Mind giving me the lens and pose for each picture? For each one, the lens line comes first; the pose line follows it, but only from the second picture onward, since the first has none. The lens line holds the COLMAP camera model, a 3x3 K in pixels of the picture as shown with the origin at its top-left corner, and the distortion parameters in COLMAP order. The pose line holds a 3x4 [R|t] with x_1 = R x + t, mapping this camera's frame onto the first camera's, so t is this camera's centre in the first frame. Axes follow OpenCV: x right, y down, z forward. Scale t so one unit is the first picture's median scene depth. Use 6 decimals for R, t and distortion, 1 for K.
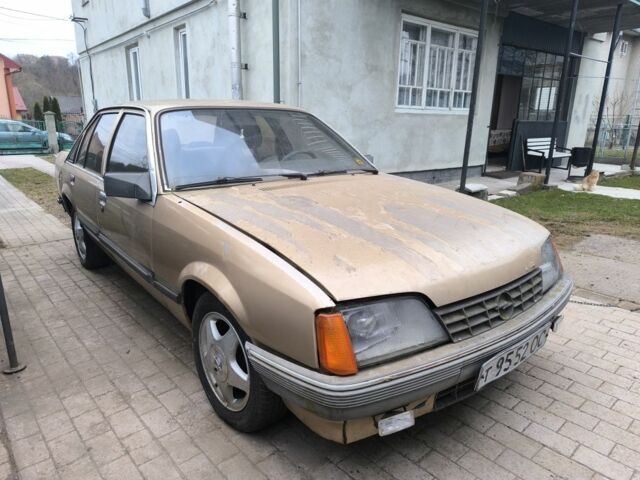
lens RADIAL K [[453.3, 0, 319.4], [0, 453.3, 240.4], [0, 0, 1]] dist [0.004224, 0.001093]
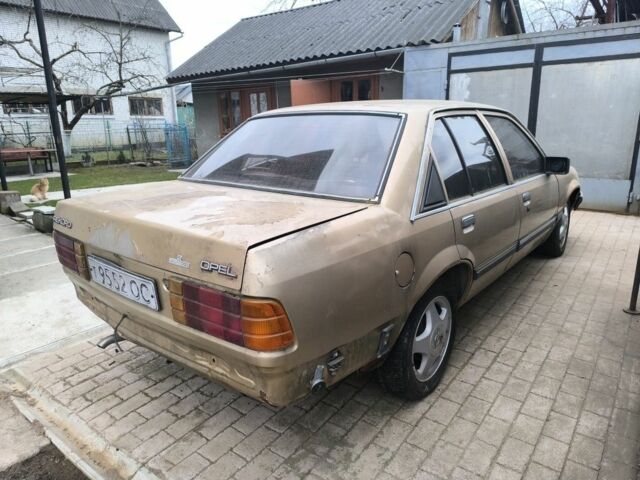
lens RADIAL K [[450.8, 0, 320.0], [0, 450.8, 239.7], [0, 0, 1]] dist [0.000210, -0.000102]
pose [[-0.220303, -0.248851, 0.943154, -1.228635], [0.274921, 0.911870, 0.304813, -0.403655], [-0.935887, 0.326444, -0.132473, 1.455408]]
